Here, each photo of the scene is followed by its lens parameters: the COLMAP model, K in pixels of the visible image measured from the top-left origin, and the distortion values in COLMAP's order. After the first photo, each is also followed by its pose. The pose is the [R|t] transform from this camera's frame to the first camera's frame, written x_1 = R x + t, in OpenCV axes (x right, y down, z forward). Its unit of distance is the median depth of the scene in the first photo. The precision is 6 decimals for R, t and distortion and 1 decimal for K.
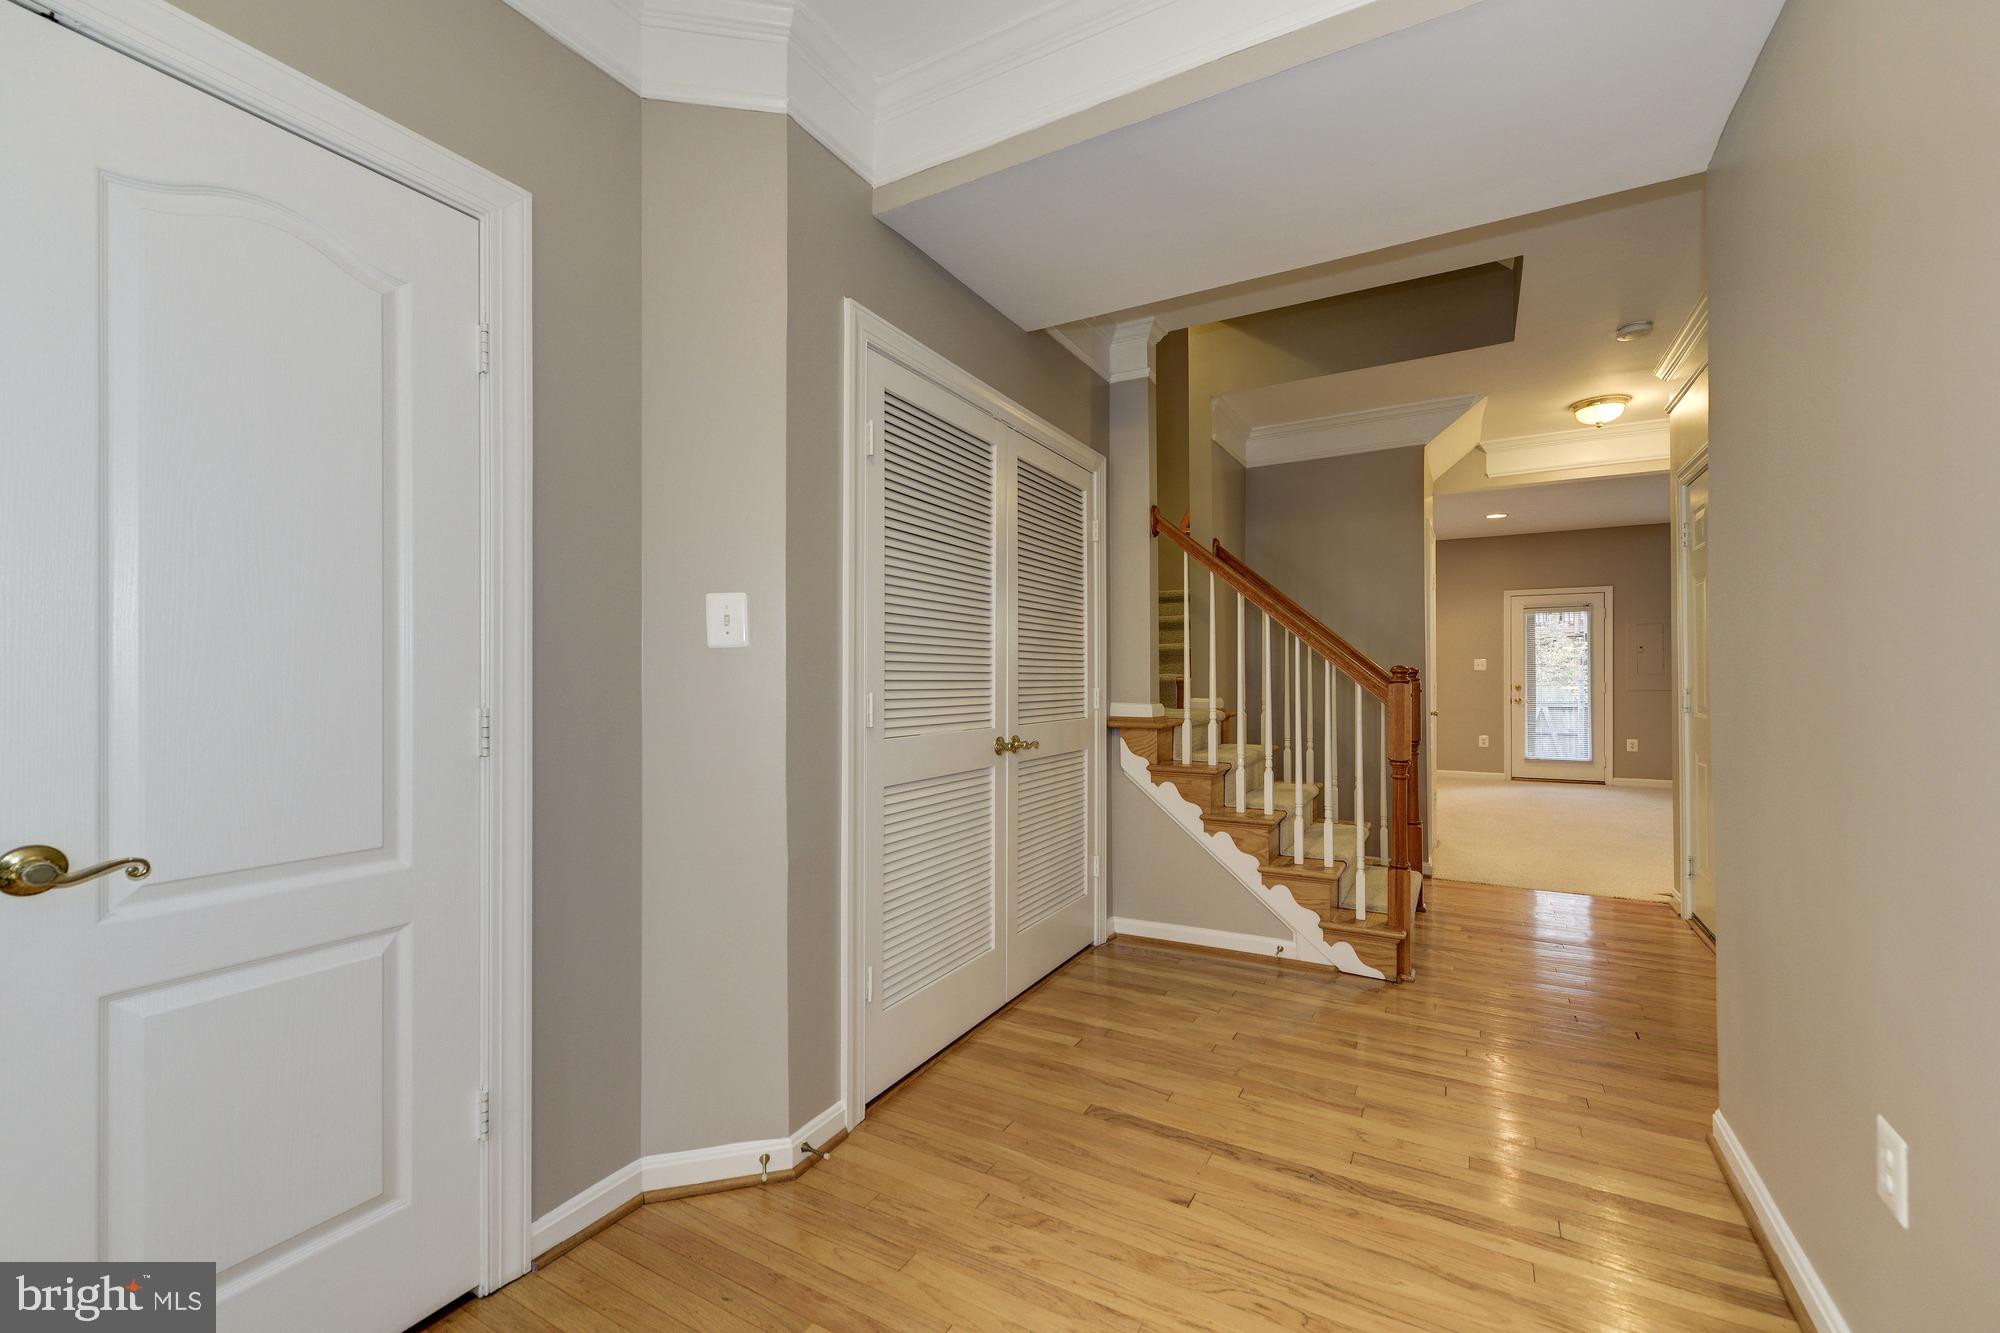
lens RADIAL K [[780.3, 0, 1009.7], [0, 780.3, 673.0], [0, 0, 1]] dist [0.012532, -0.004599]
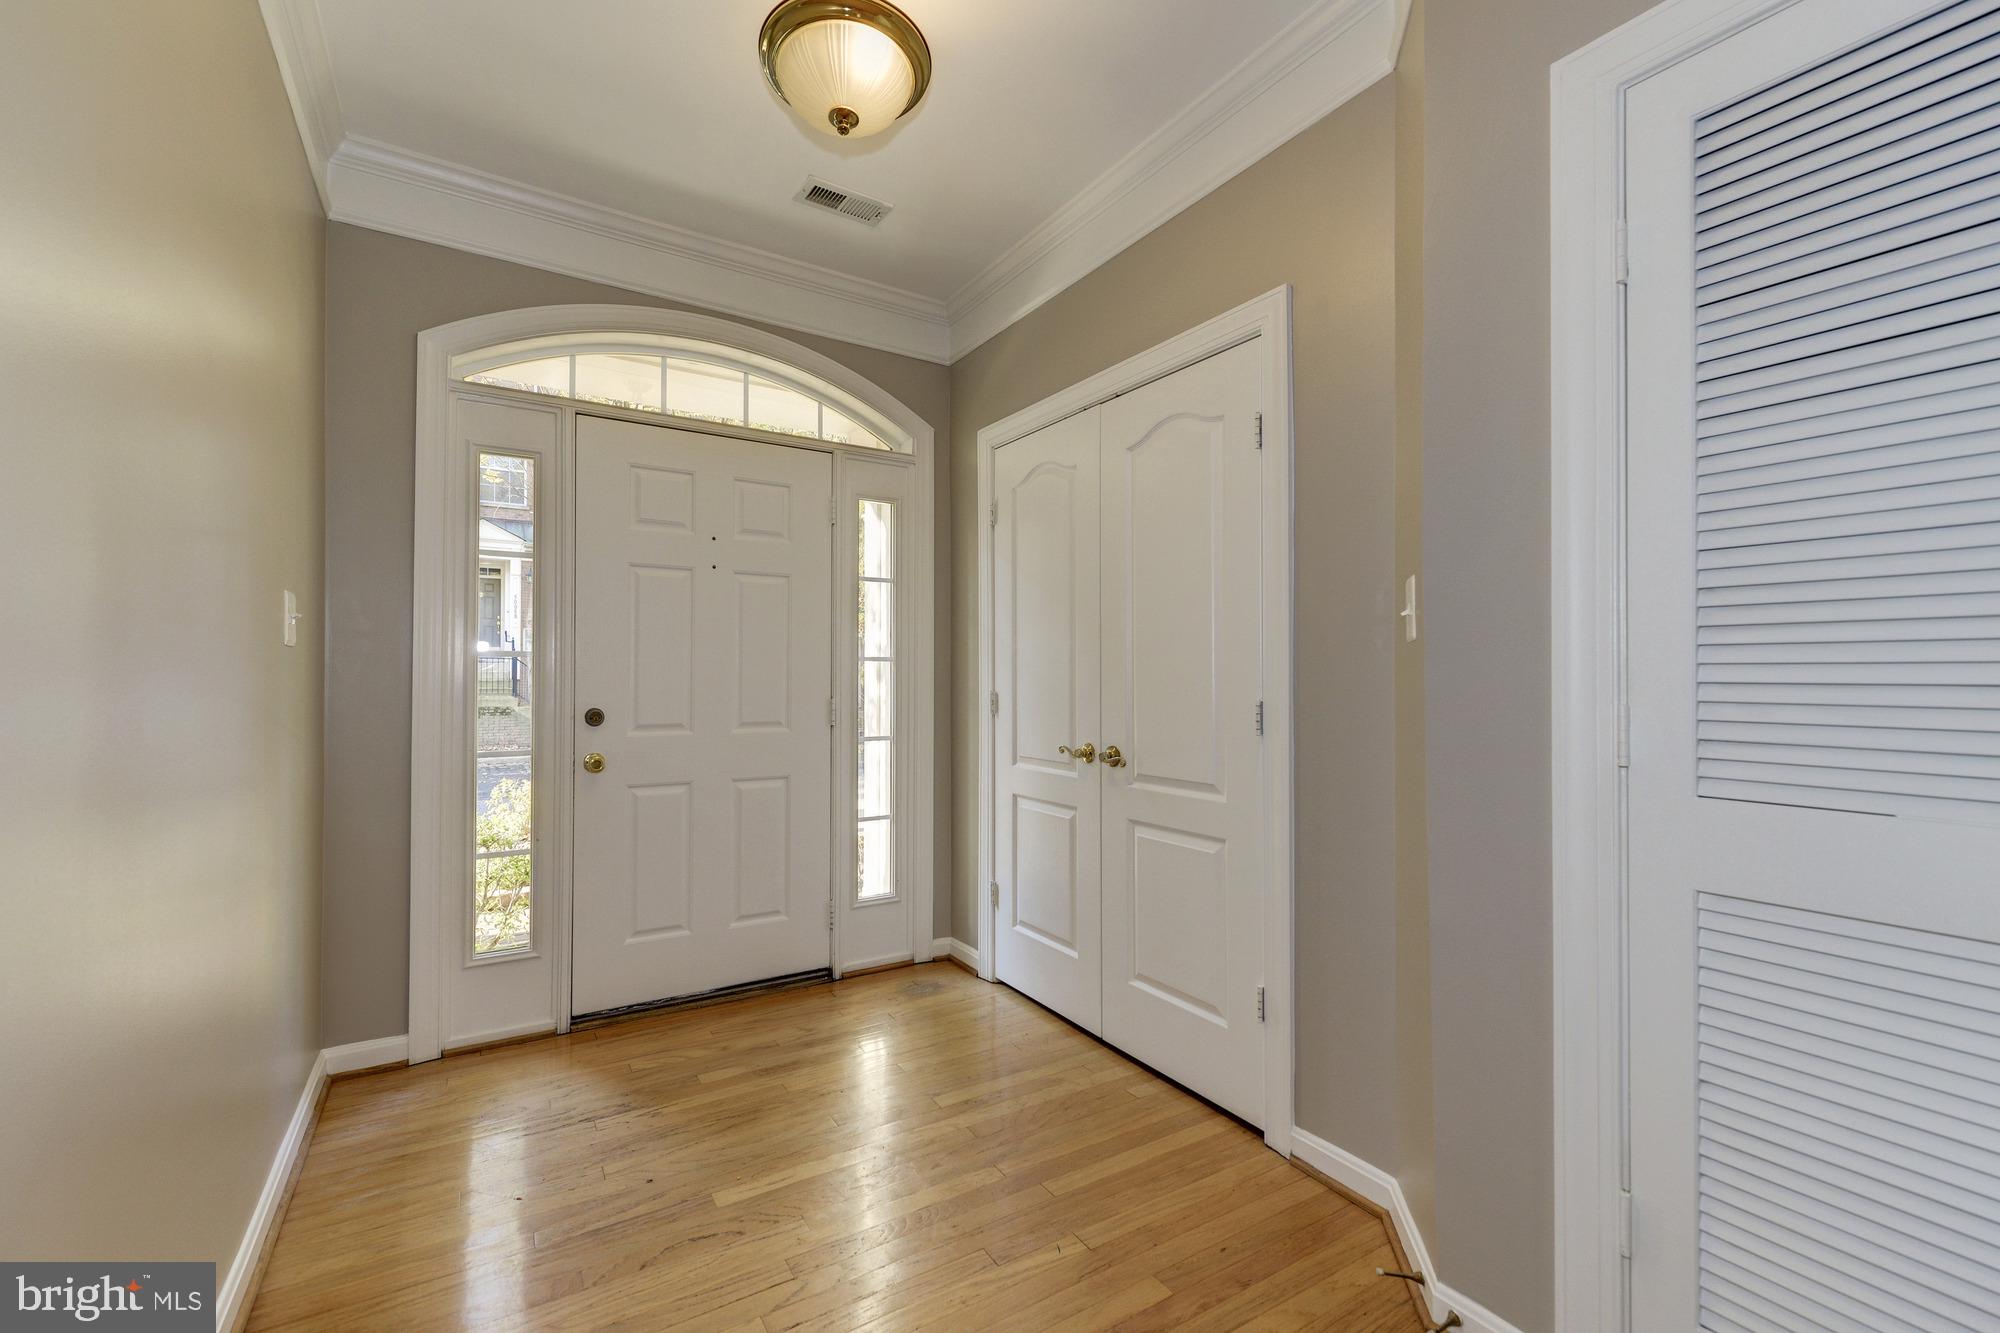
lens RADIAL K [[780.3, 0, 1009.7], [0, 780.3, 673.0], [0, 0, 1]] dist [0.012532, -0.004599]
pose [[-0.407692, -0.002201, -0.913117, 0.725721], [0.006580, 0.999964, -0.005348, 0.004436], [0.913096, -0.008189, -0.407663, 1.168018]]
